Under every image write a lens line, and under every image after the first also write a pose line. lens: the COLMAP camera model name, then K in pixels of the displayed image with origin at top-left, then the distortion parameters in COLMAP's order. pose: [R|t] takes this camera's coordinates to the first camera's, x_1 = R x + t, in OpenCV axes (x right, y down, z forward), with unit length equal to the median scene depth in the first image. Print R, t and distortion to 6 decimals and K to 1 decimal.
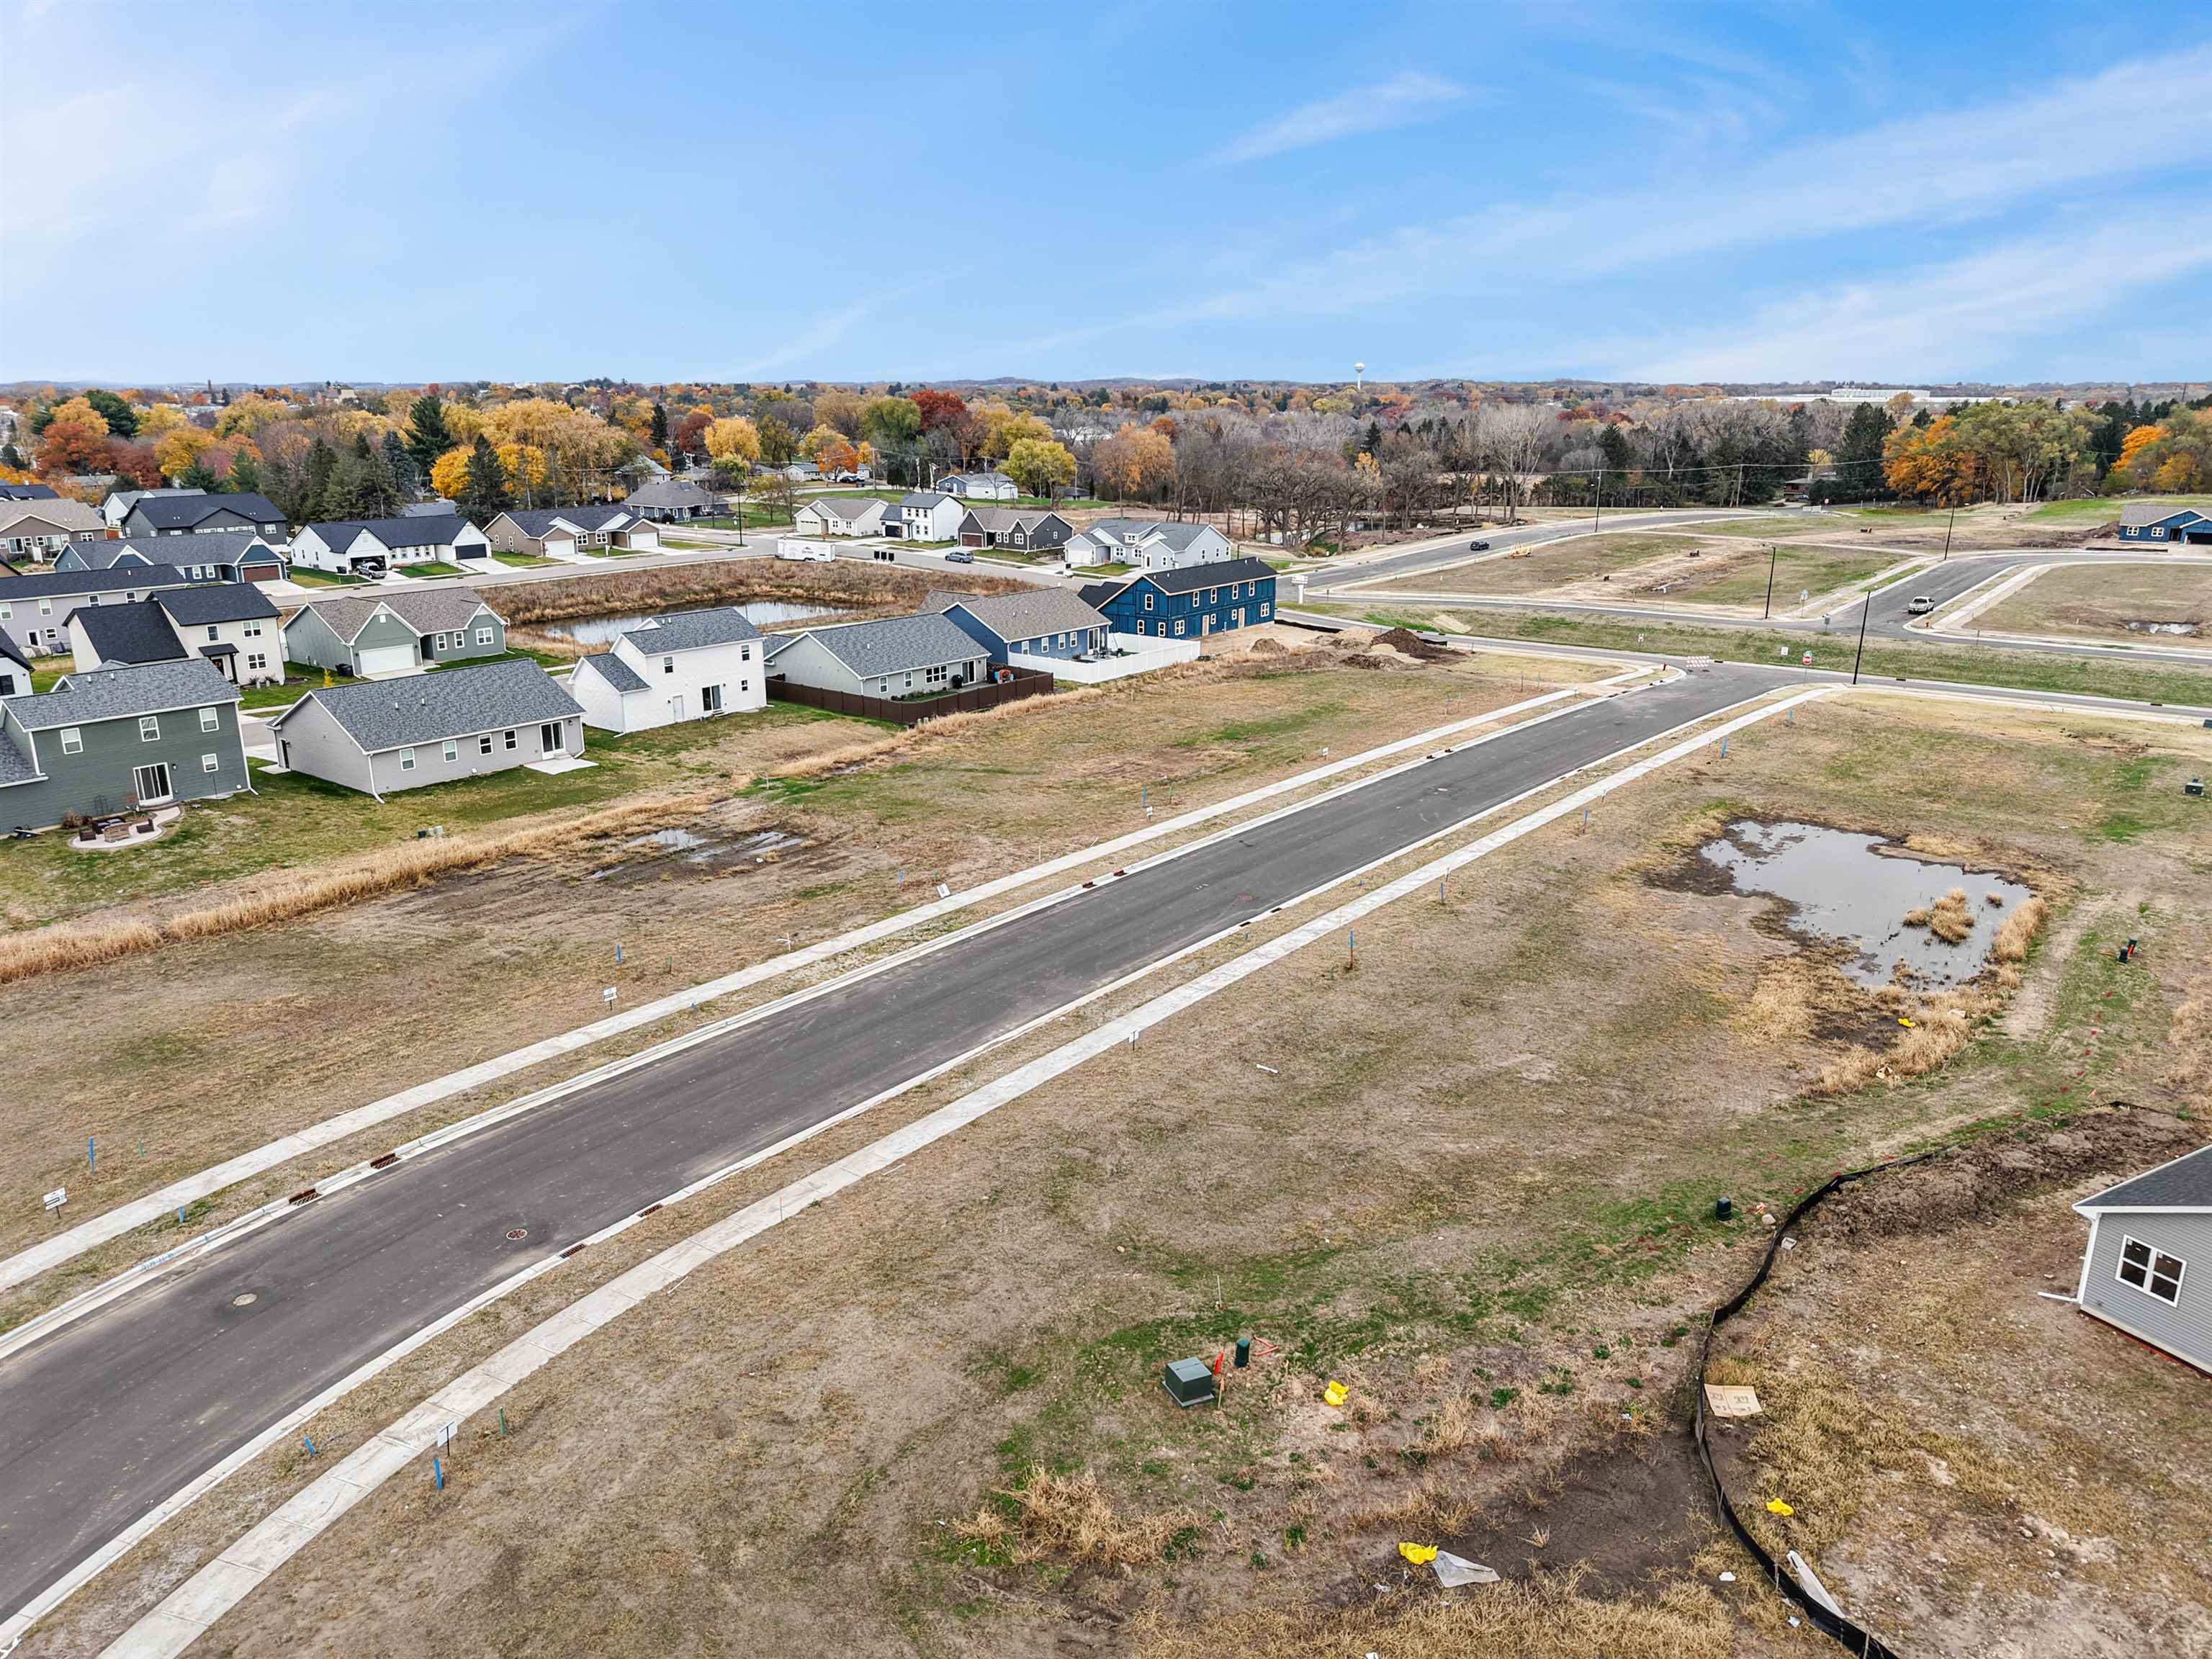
lens RADIAL K [[1520.4, 0, 1100.1], [0, 1520.4, 833.1], [0, 0, 1]] dist [0.033788, -0.040747]
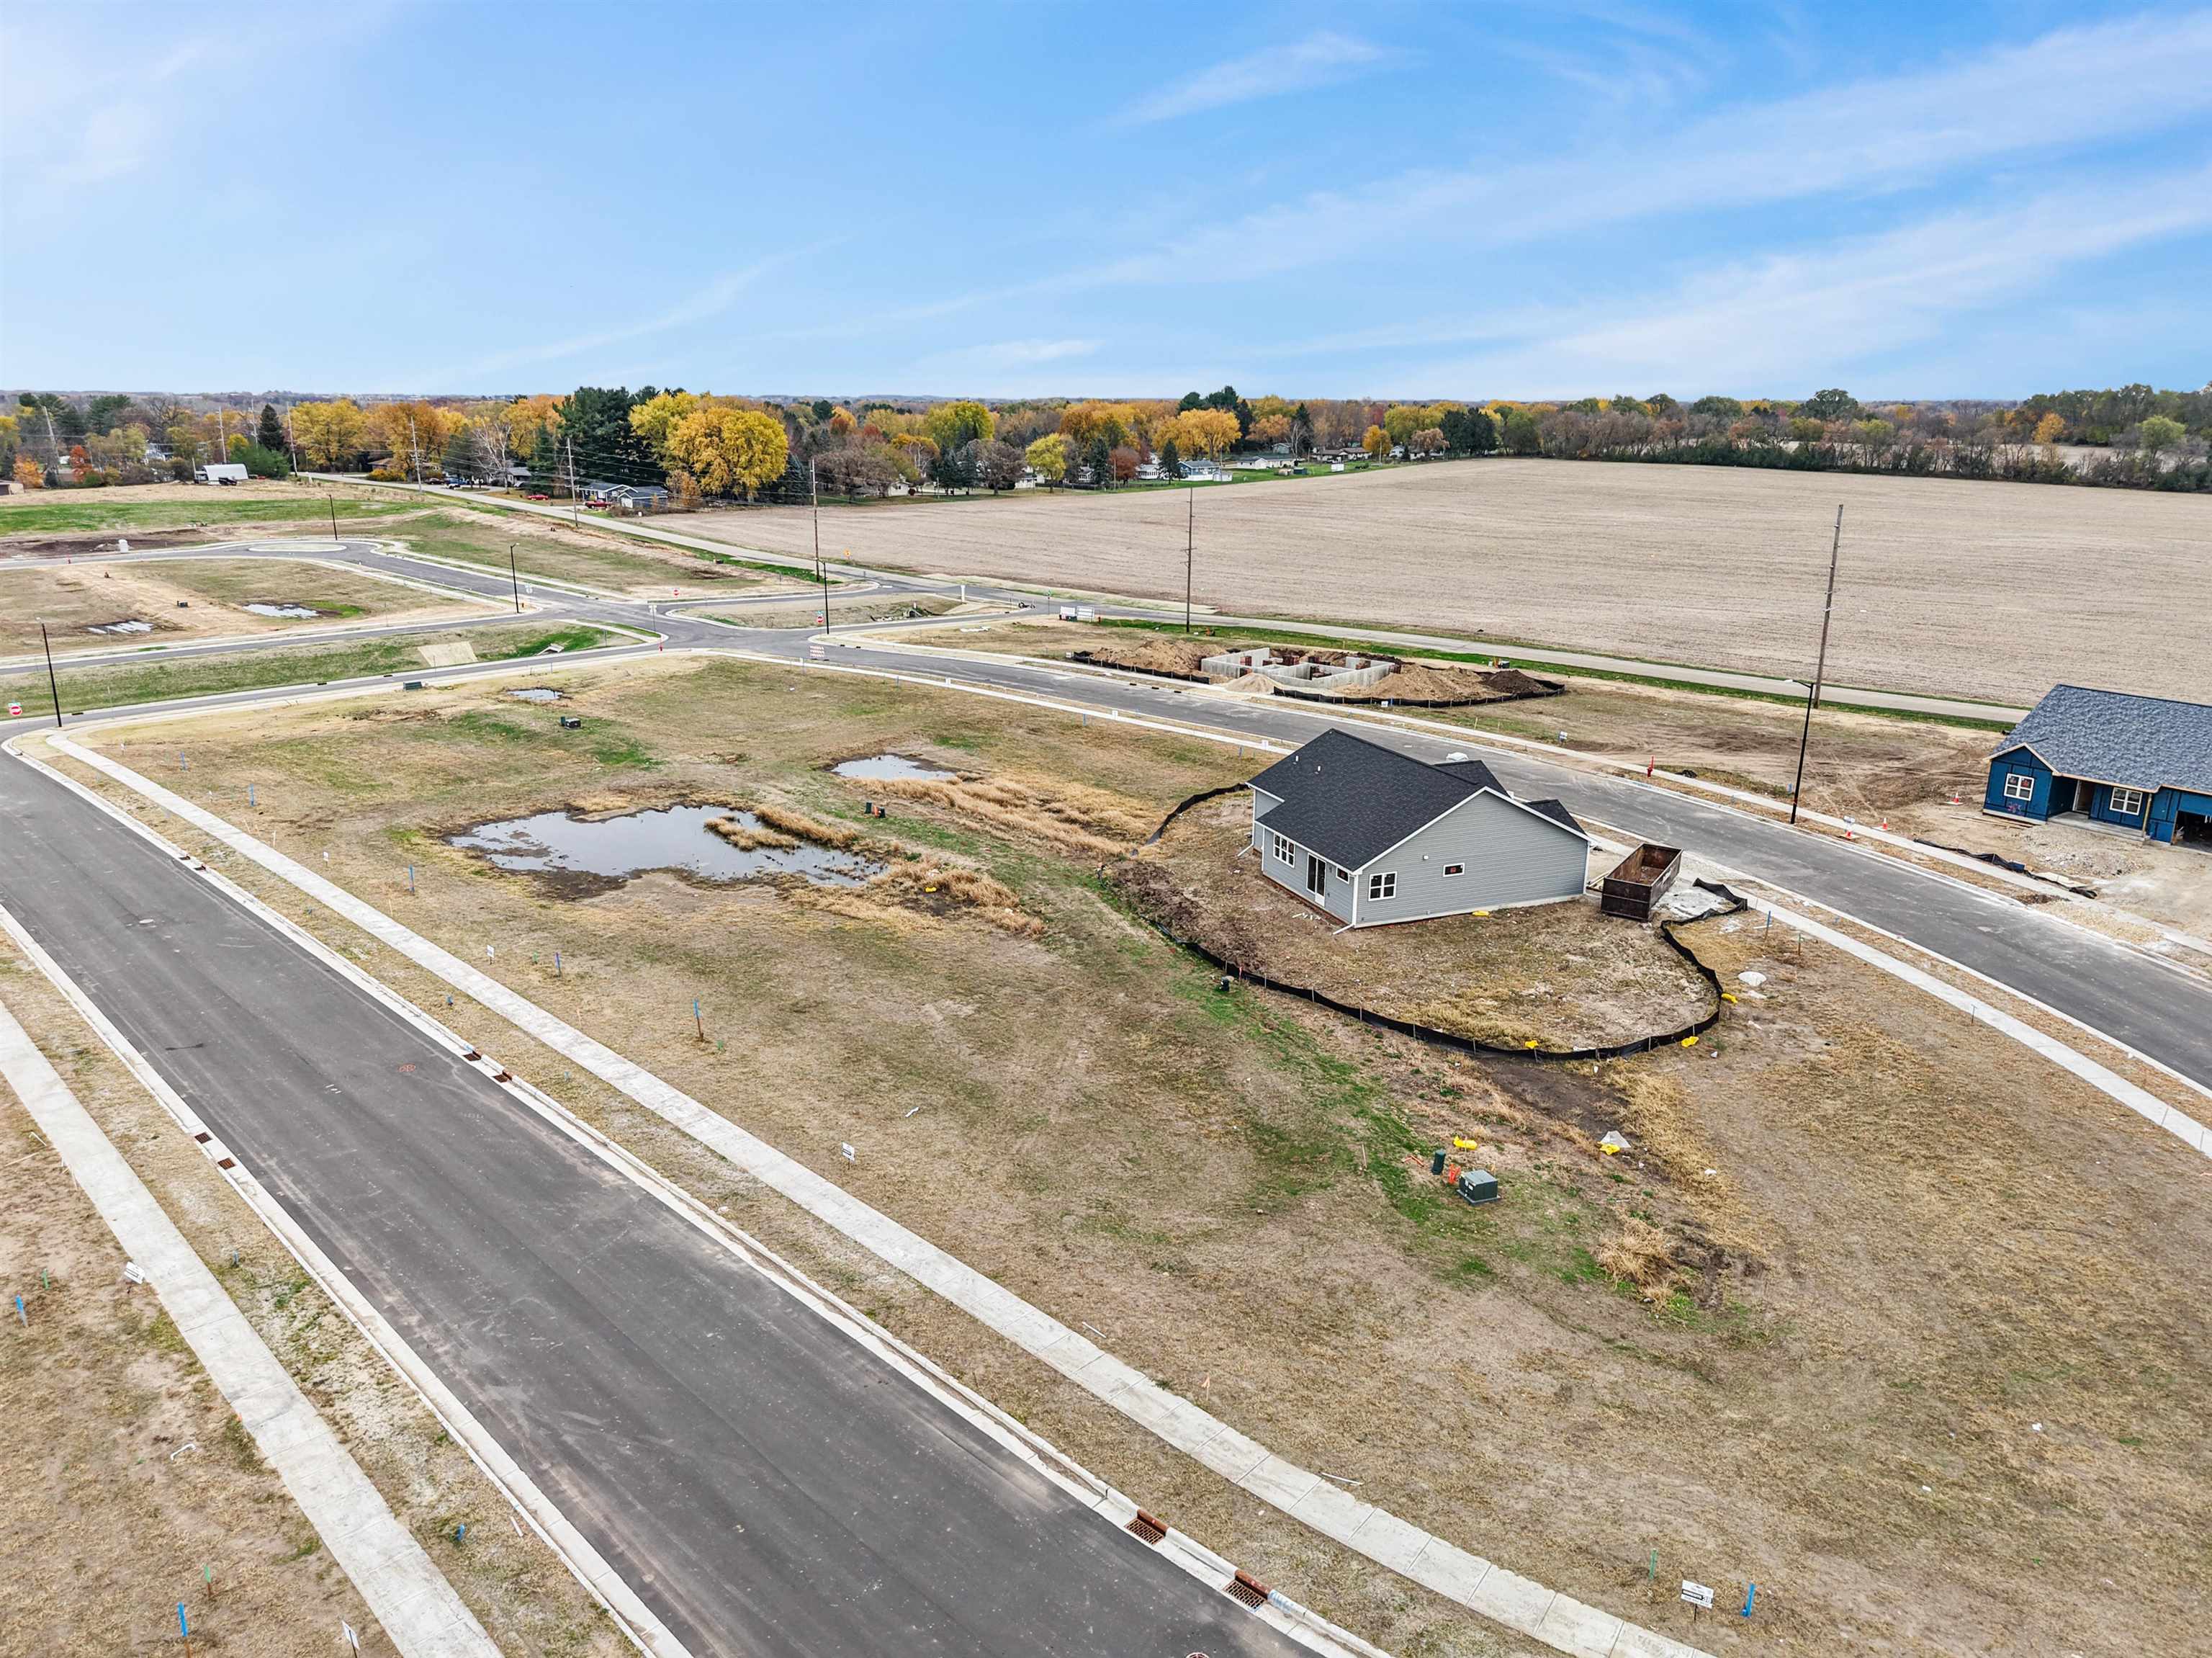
lens RADIAL K [[1508.2, 0, 1095.9], [0, 1508.2, 828.6], [0, 0, 1]] dist [0.037360, -0.041450]
pose [[0.129820, -0.271675, 0.953593, -0.432835], [0.274614, 0.933962, 0.228697, -0.116786], [-0.952751, 0.232180, 0.195853, 0.384543]]
